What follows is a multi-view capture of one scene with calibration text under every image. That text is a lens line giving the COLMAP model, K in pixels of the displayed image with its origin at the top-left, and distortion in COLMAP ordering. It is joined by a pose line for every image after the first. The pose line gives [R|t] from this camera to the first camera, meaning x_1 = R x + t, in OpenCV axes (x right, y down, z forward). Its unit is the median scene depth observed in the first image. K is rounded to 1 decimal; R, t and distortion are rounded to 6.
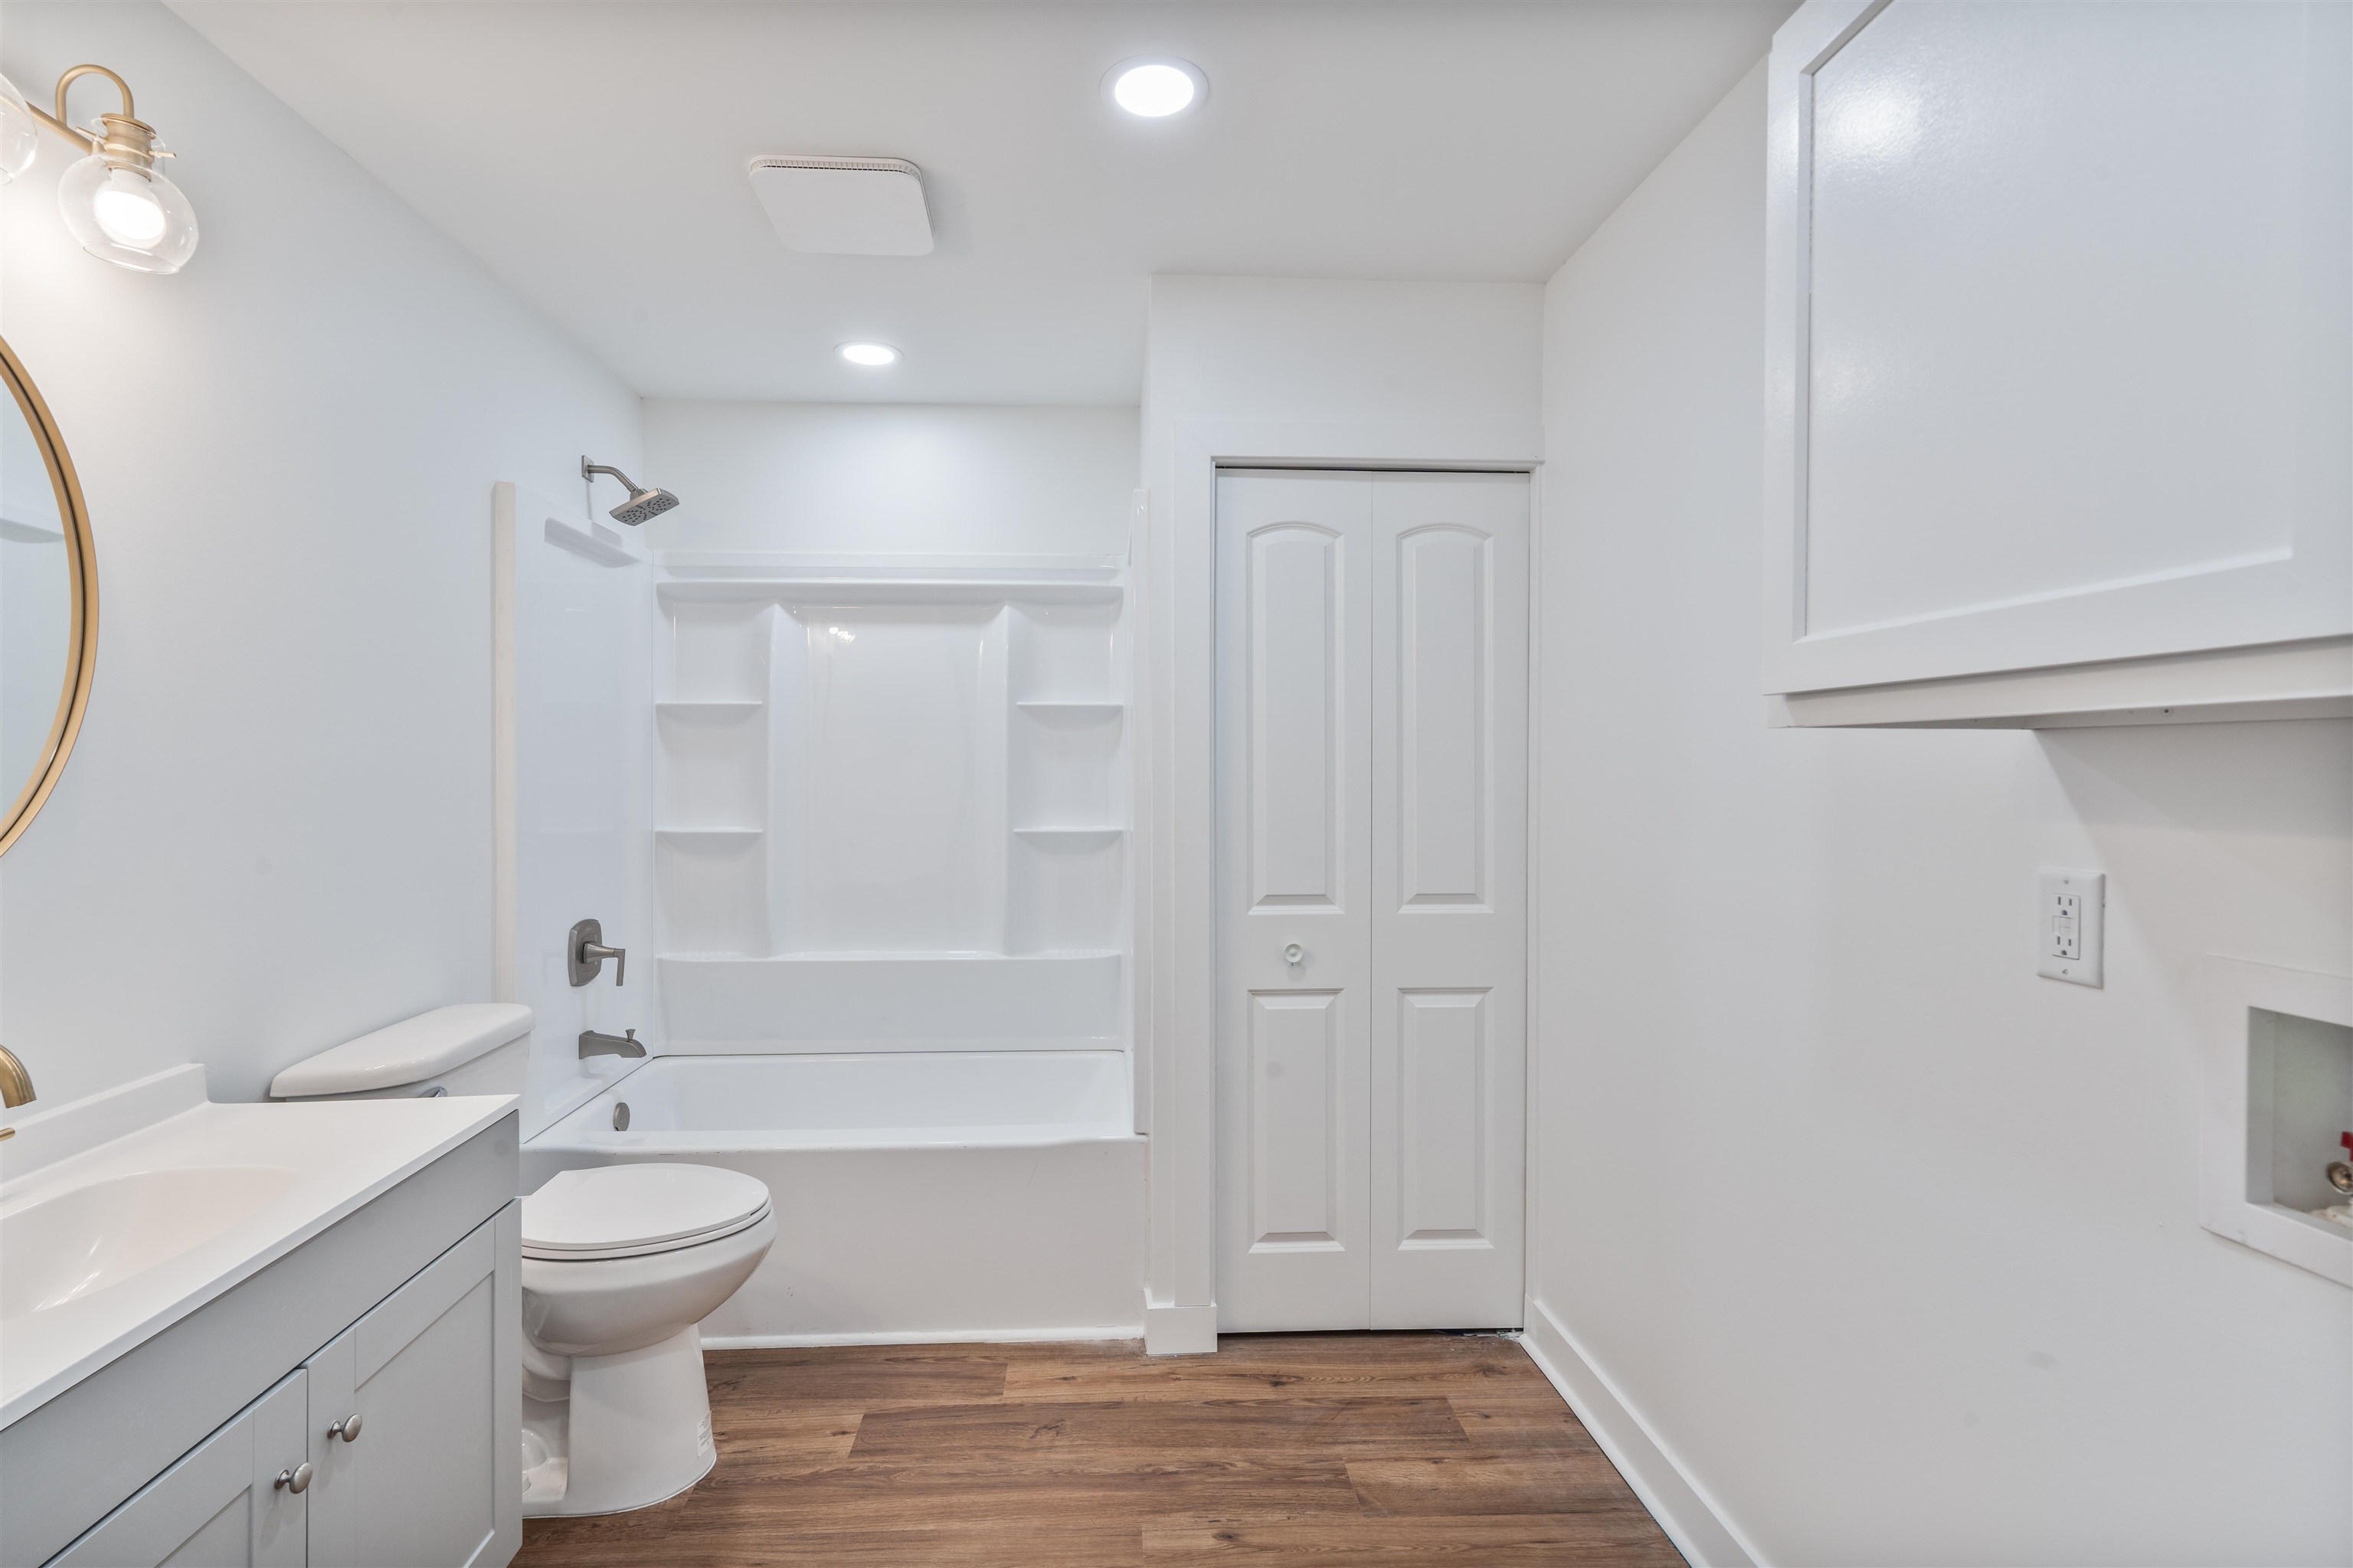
lens RADIAL K [[1088.1, 0, 1161.3], [0, 1088.1, 772.2], [0, 0, 1]] dist [0.001685, 0.006651]
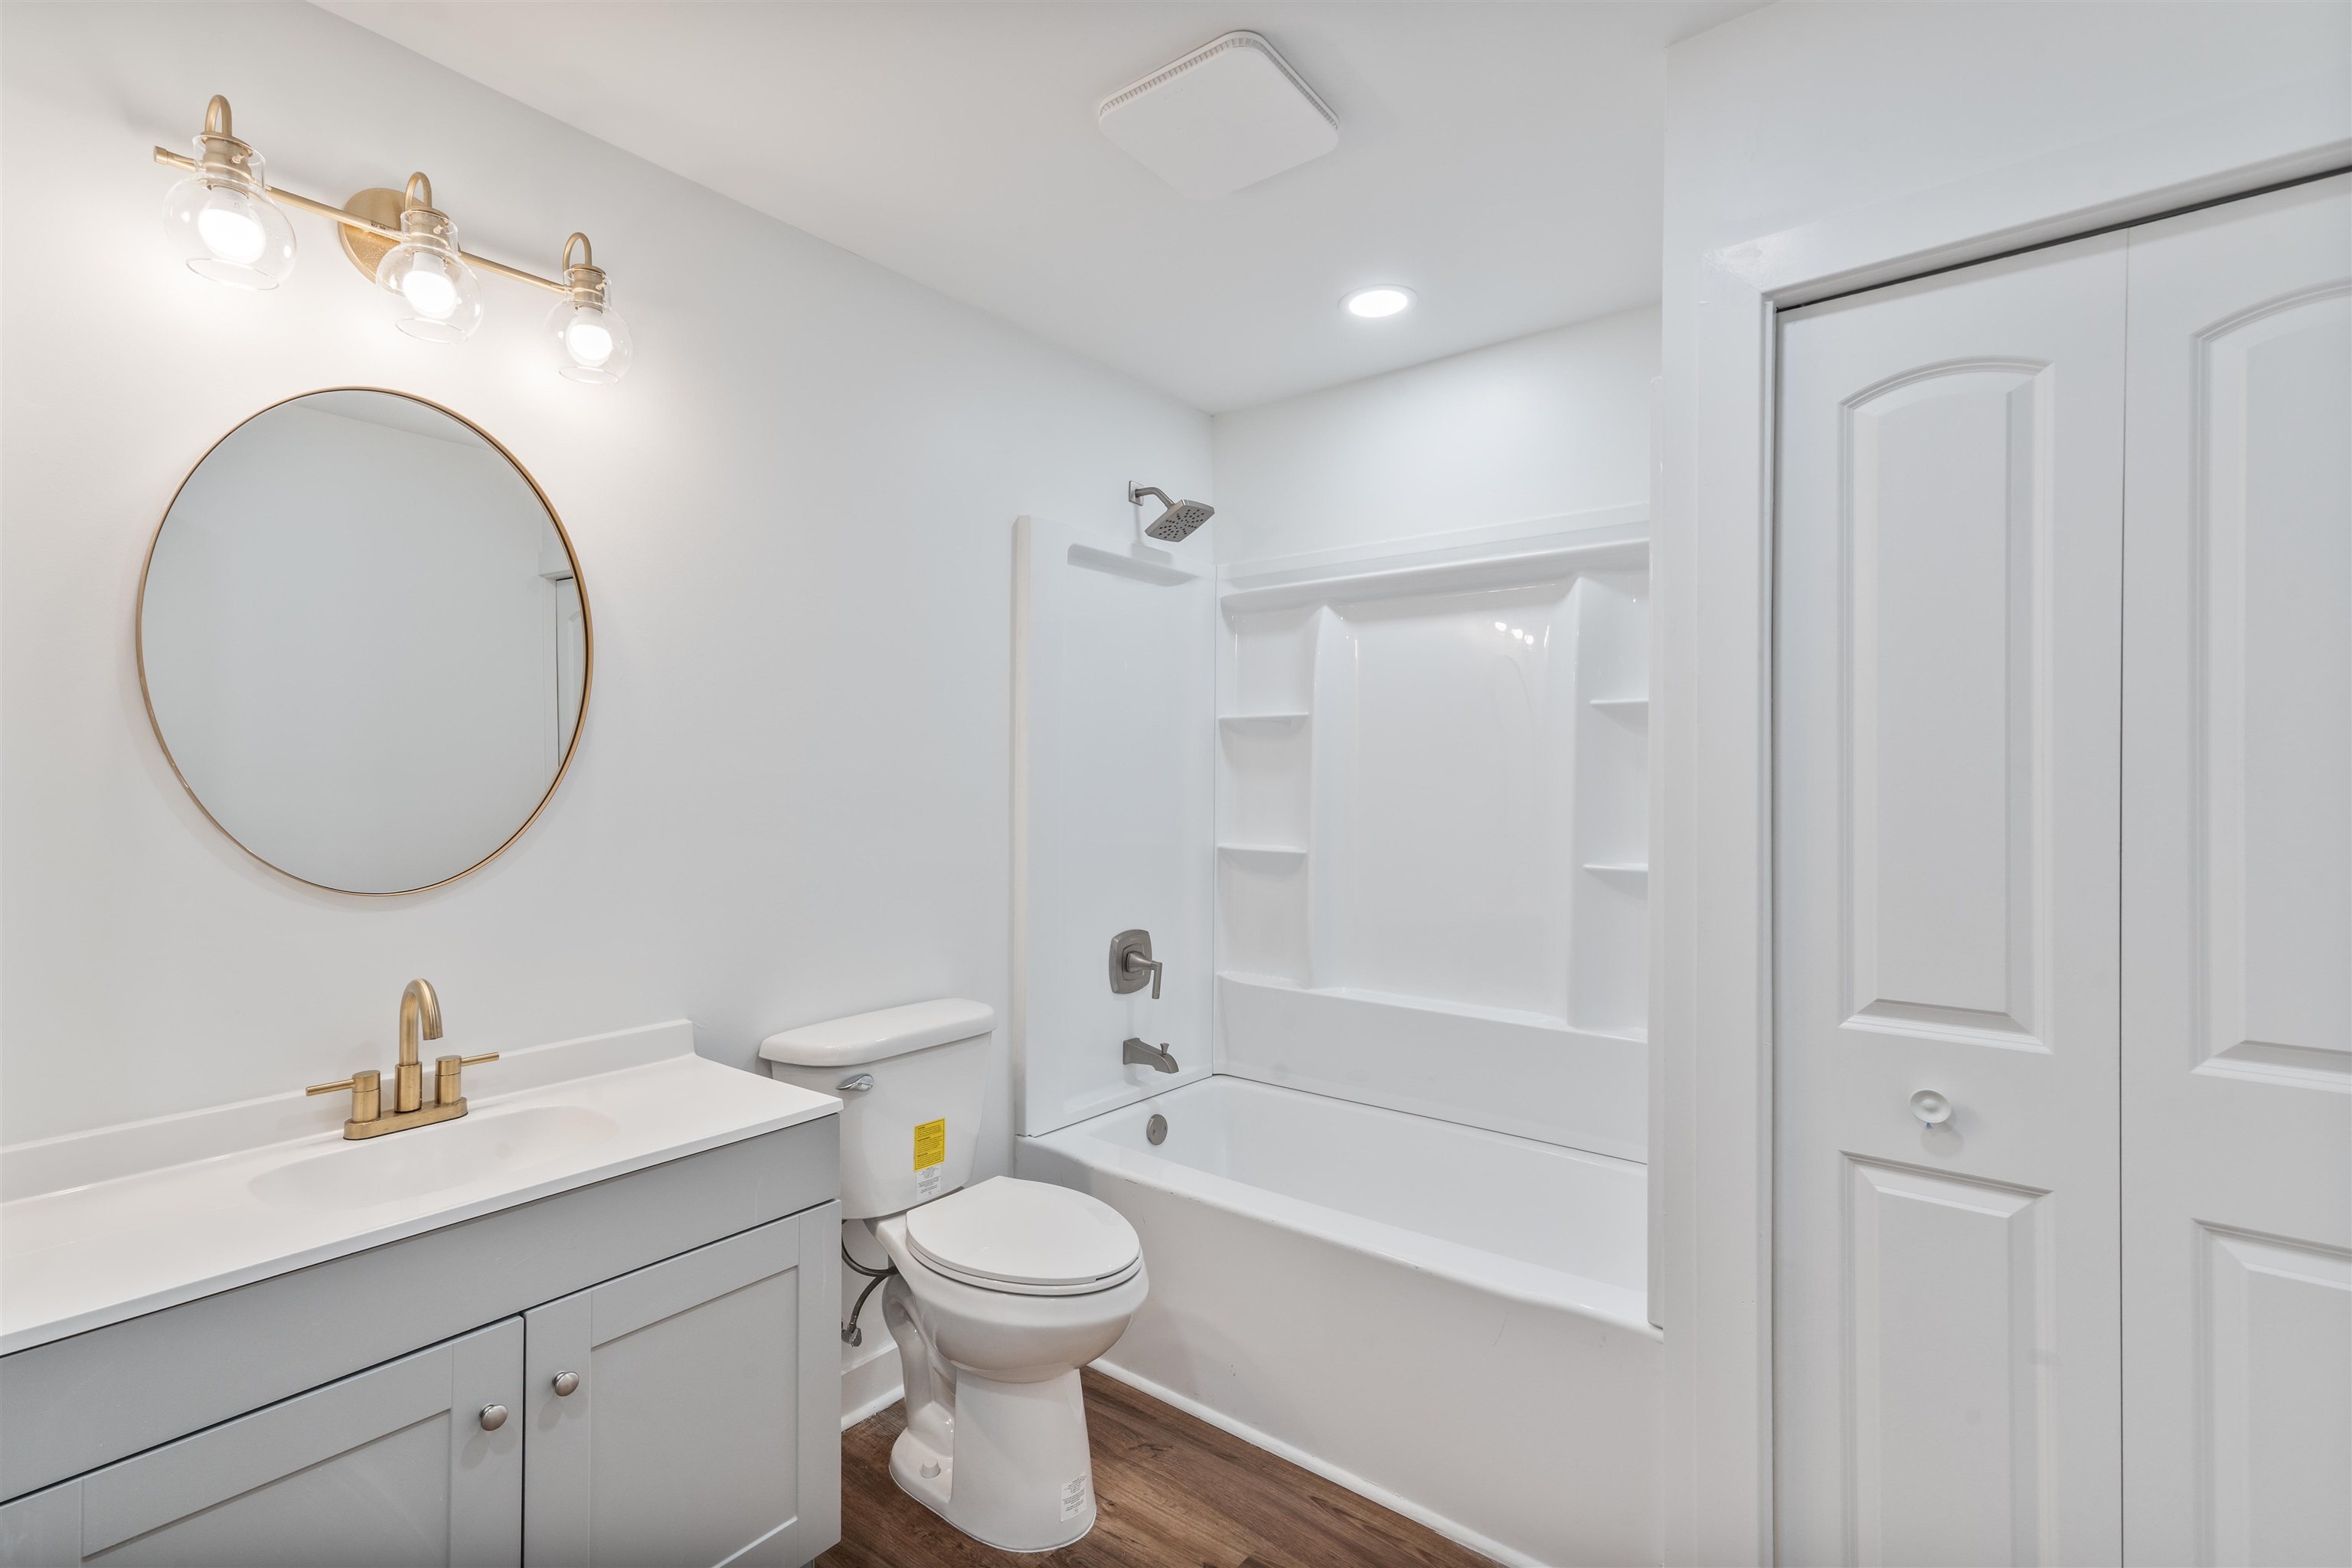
lens RADIAL K [[1087.6, 0, 1168.3], [0, 1087.6, 779.4], [0, 0, 1]] dist [0.001685, 0.006651]
pose [[0.732904, 0.001462, -0.680331, 0.201452], [-0.007189, 0.999959, -0.005595, -0.001808], [0.680294, 0.008992, 0.732884, 0.272437]]
